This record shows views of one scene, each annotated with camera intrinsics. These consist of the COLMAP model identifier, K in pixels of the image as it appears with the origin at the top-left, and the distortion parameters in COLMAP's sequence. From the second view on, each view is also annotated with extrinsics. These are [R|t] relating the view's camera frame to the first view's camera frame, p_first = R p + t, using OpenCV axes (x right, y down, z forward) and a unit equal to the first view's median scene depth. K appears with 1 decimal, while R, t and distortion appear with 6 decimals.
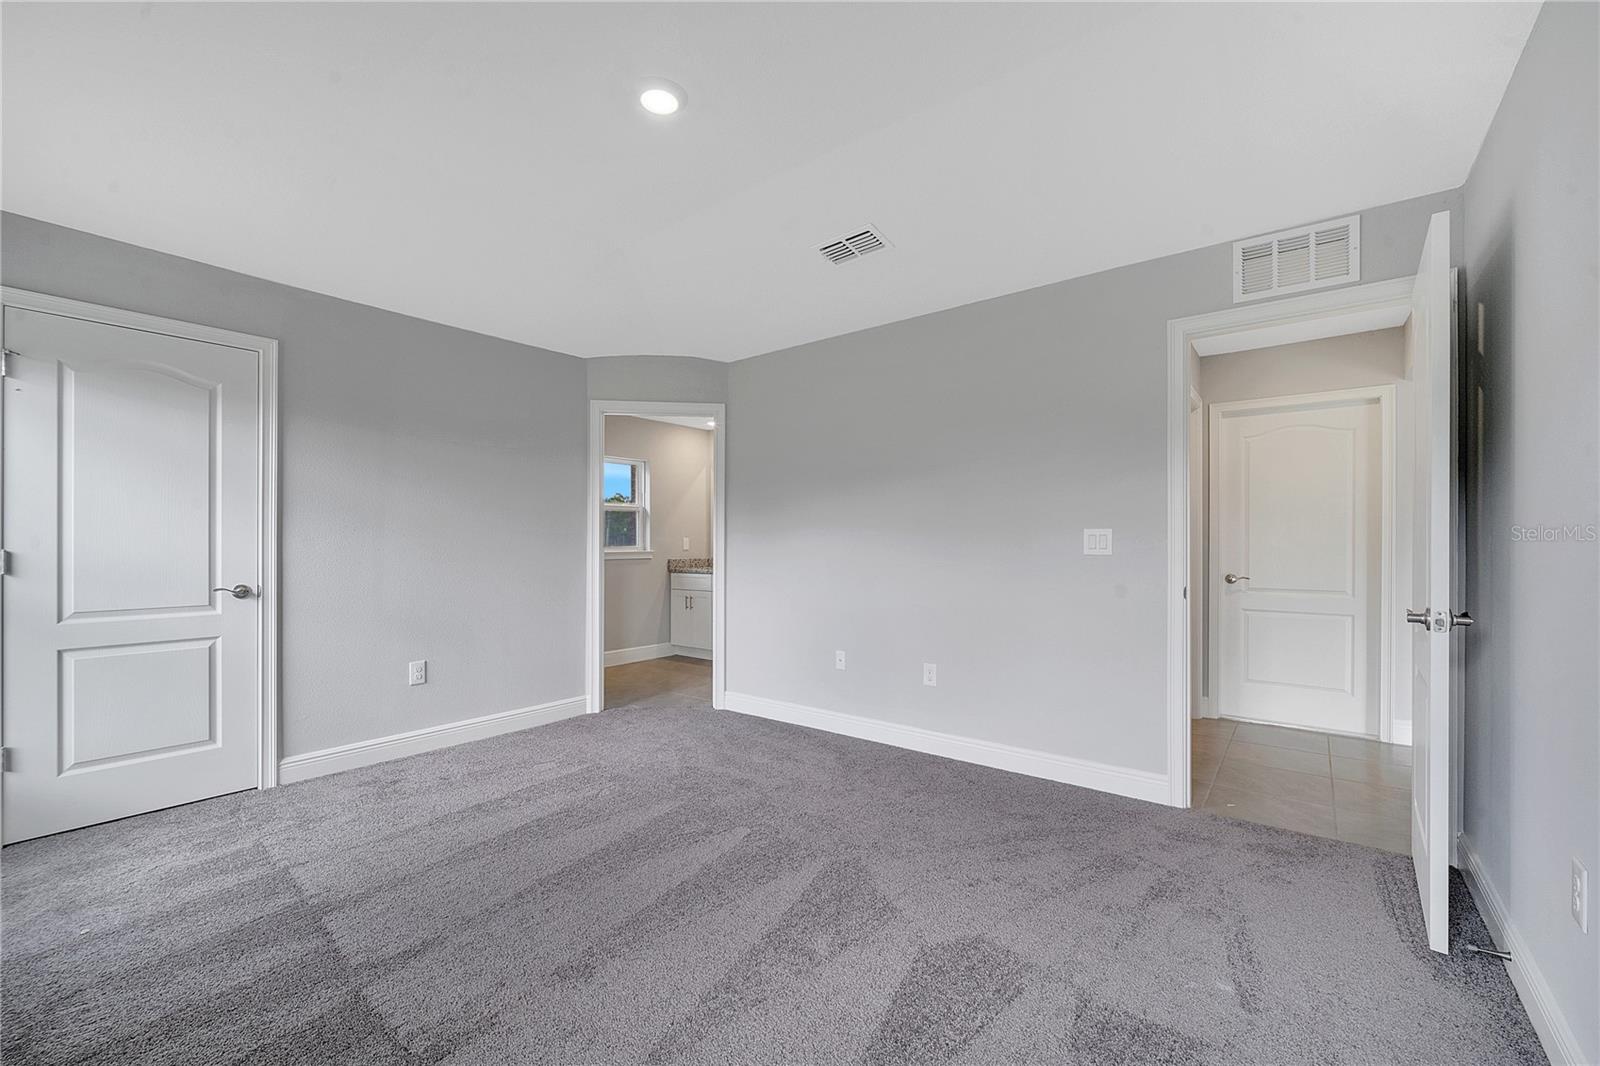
lens RADIAL K [[655.2, 0, 792.8], [0, 655.2, 543.2], [0, 0, 1]] dist [-0.004472, -0.000689]
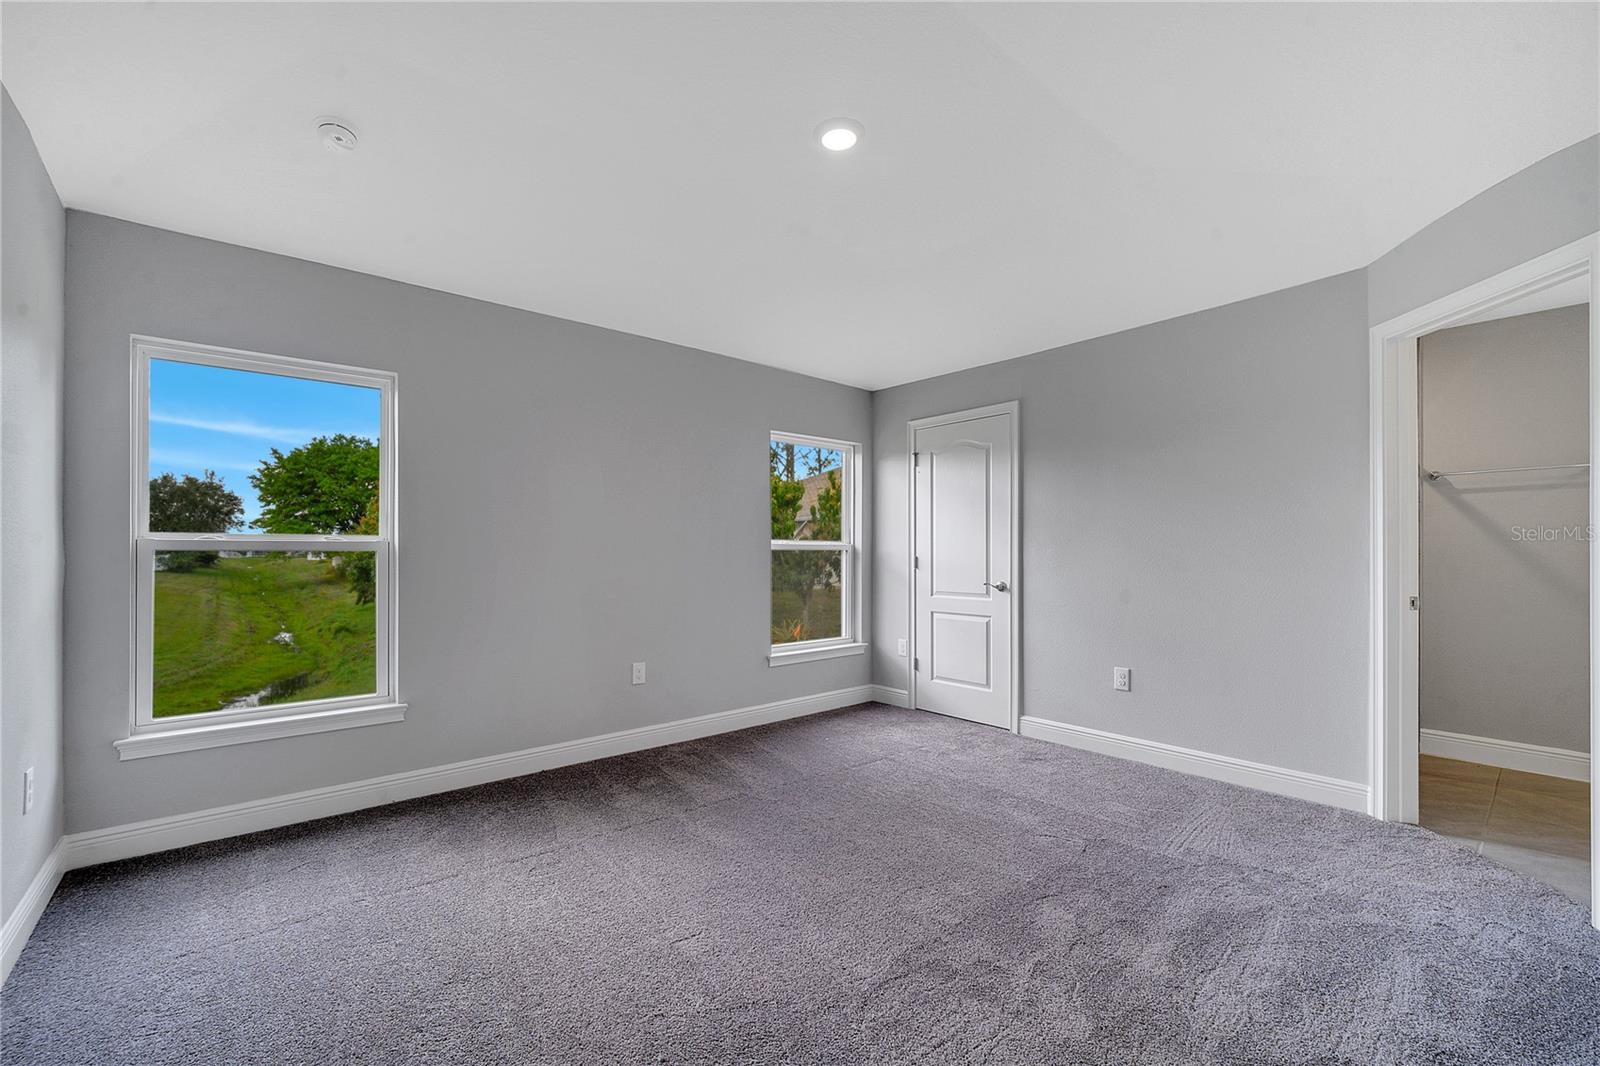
lens RADIAL K [[655.2, 0, 788.1], [0, 655.2, 547.1], [0, 0, 1]] dist [-0.004472, -0.000689]
pose [[-0.202811, -0.009088, -0.979176, 0.612906], [0.005002, 0.999934, -0.010317, 0.001493], [0.979205, -0.006990, -0.202752, 0.810942]]
